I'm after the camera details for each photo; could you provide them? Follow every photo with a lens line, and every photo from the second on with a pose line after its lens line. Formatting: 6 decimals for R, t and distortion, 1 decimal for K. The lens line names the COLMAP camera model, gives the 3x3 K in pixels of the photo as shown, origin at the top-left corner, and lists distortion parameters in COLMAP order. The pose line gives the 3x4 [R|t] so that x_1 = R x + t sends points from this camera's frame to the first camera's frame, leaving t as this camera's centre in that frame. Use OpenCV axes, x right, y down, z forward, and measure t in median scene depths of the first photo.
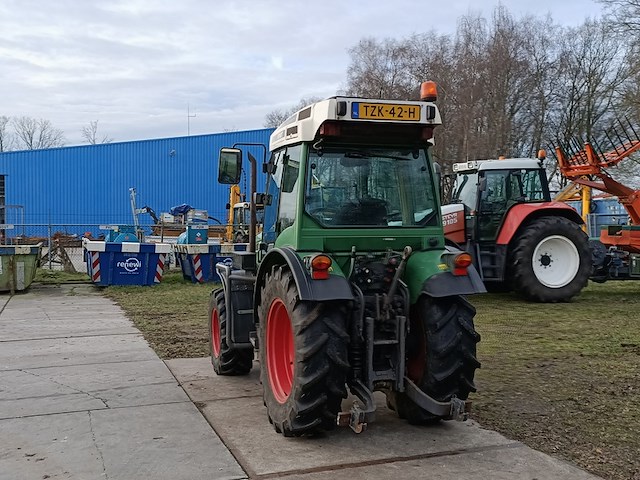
lens RADIAL K [[719.1, 0, 318.8], [0, 719.1, 239.1], [0, 0, 1]] dist [0.060200, -0.001210]
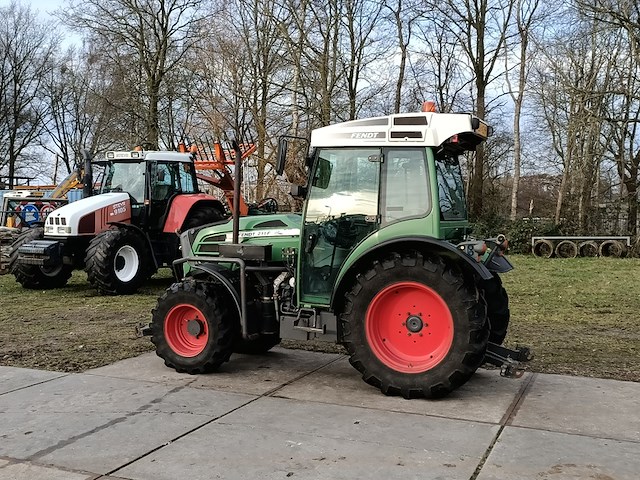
lens RADIAL K [[719.1, 0, 318.8], [0, 719.1, 239.1], [0, 0, 1]] dist [0.060200, -0.001210]
pose [[0.680518, -0.019248, 0.732479, -0.842034], [0.006045, 0.999768, 0.020656, -0.008507], [-0.732707, -0.009629, 0.680477, 0.281290]]
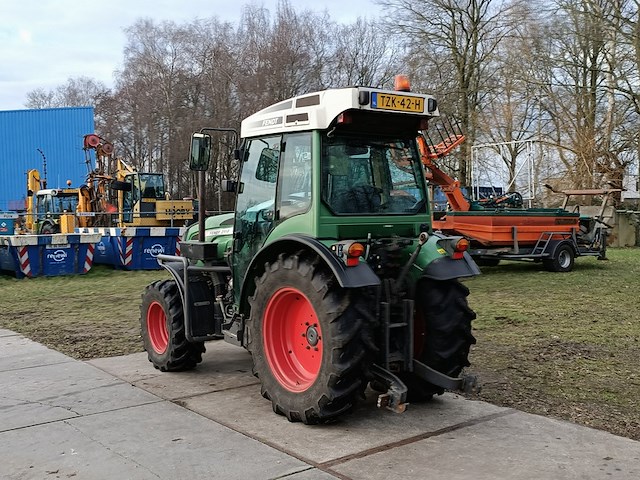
lens RADIAL K [[723.2, 0, 315.9], [0, 723.2, 239.4], [0, 0, 1]] dist [0.057512, -0.010633]
pose [[0.949547, -0.018997, 0.313048, -0.284046], [0.013474, 0.999713, 0.019798, -0.002359], [-0.313335, -0.014581, 0.949531, 0.037857]]
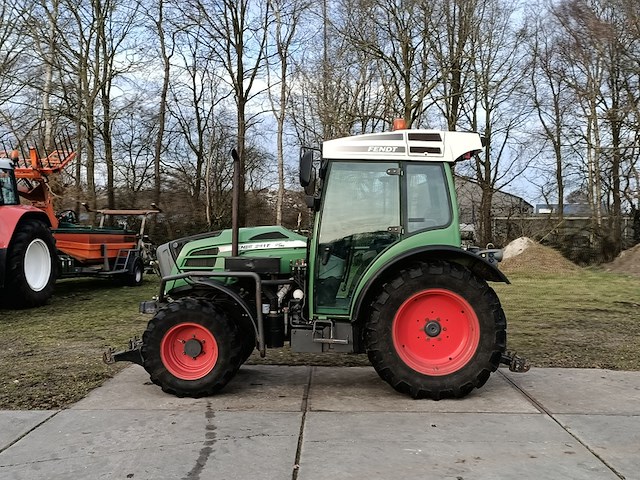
lens RADIAL K [[719.1, 0, 318.8], [0, 719.1, 239.1], [0, 0, 1]] dist [0.060200, -0.001210]
pose [[0.353410, -0.011972, 0.935392, -1.068809], [0.016647, 0.999840, 0.006507, -0.010503], [-0.935321, 0.013272, 0.353552, 0.645080]]
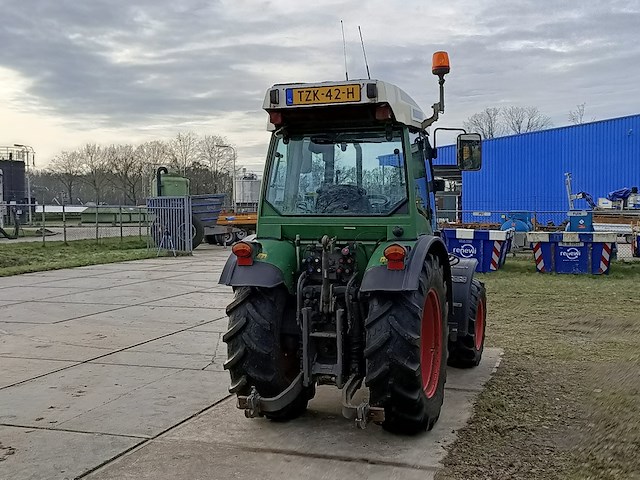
lens RADIAL K [[730.6, 0, 332.0], [0, 730.6, 239.0], [0, 0, 1]] dist [0.074822, -0.001022]
pose [[0.787275, 0.024616, -0.616111, 0.578788], [-0.013130, 0.999645, 0.023162, -0.006625], [0.616463, -0.010146, 0.787319, 0.195360]]
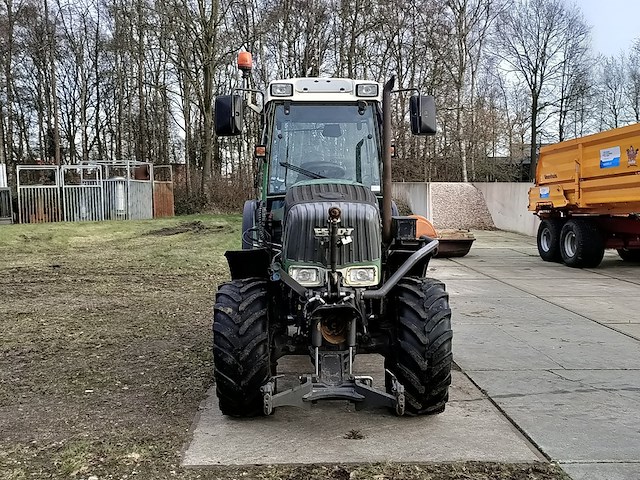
lens RADIAL K [[732.8, 0, 320.0], [0, 732.8, 240.0], [0, 0, 1]] dist [0.047590, 0.030124]
pose [[-0.955602, -0.017739, 0.294125, -0.278030], [0.009347, 0.995859, 0.090431, -0.031590], [-0.294512, 0.089165, -0.951479, 1.957227]]
